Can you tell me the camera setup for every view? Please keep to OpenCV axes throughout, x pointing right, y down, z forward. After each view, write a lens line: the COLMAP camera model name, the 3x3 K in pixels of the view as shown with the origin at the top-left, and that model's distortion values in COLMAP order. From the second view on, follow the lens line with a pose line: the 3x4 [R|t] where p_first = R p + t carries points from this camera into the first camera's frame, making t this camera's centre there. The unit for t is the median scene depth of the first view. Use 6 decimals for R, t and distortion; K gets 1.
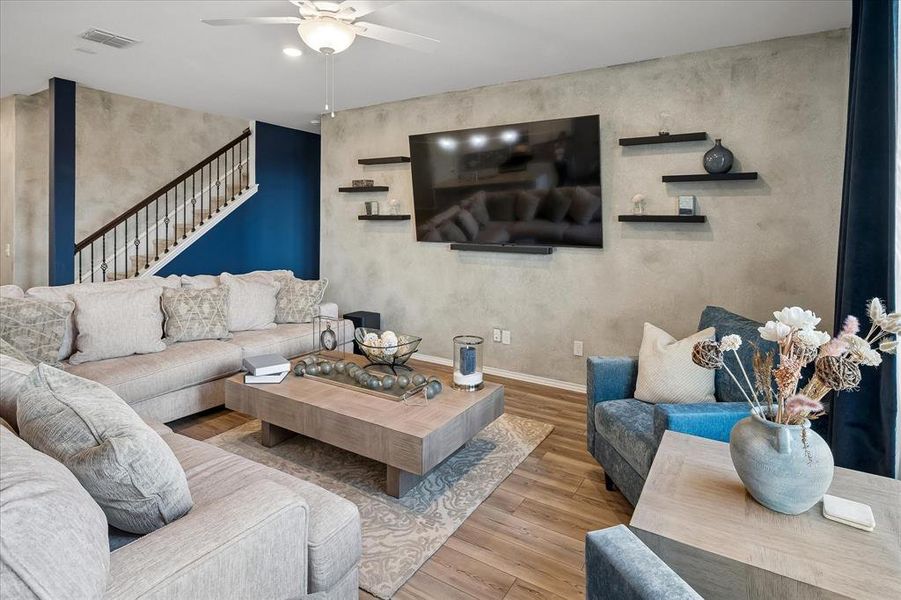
lens RADIAL K [[478.3, 0, 452.9], [0, 478.3, 225.8], [0, 0, 1]] dist [-0.004560, 0.000679]
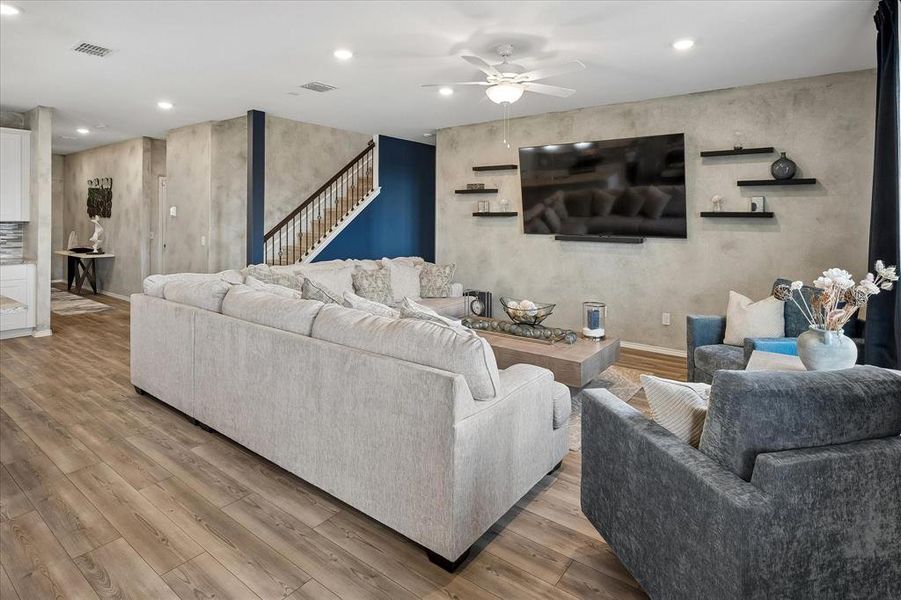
lens RADIAL K [[482.6, 0, 453.7], [0, 482.6, 215.3], [0, 0, 1]] dist [-0.006360, 0.000271]
pose [[0.996189, -0.004491, -0.087103, -0.171751], [0.003537, 0.999932, -0.011103, -0.001677], [0.087147, 0.010752, 0.996137, -0.289661]]
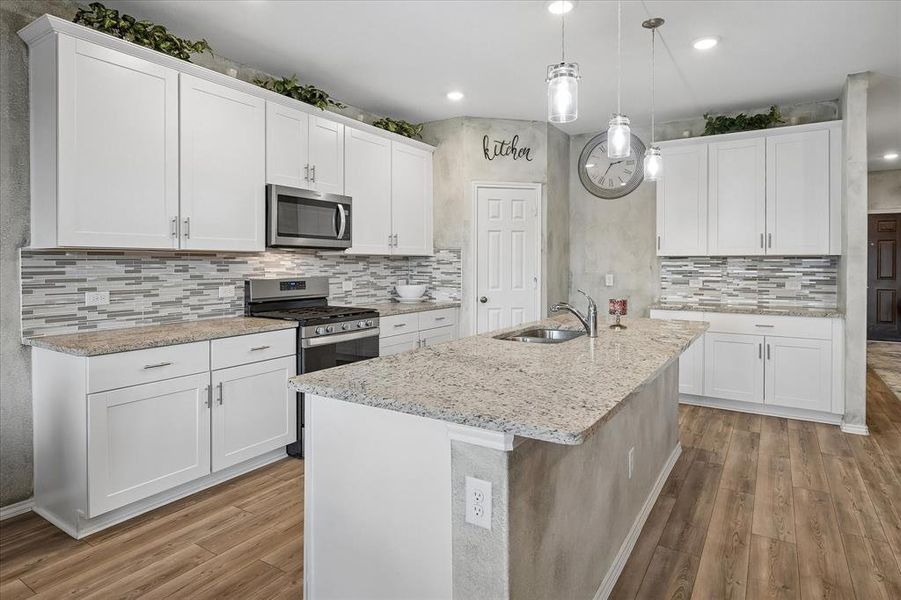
lens RADIAL K [[509.7, 0, 444.7], [0, 509.7, 265.6], [0, 0, 1]] dist [-0.006206, 0.001789]
pose [[-0.015477, -0.004698, -0.999869, -0.512572], [0.001391, 0.999988, -0.004720, 0.020671], [0.999879, -0.001464, -0.015471, 0.233124]]
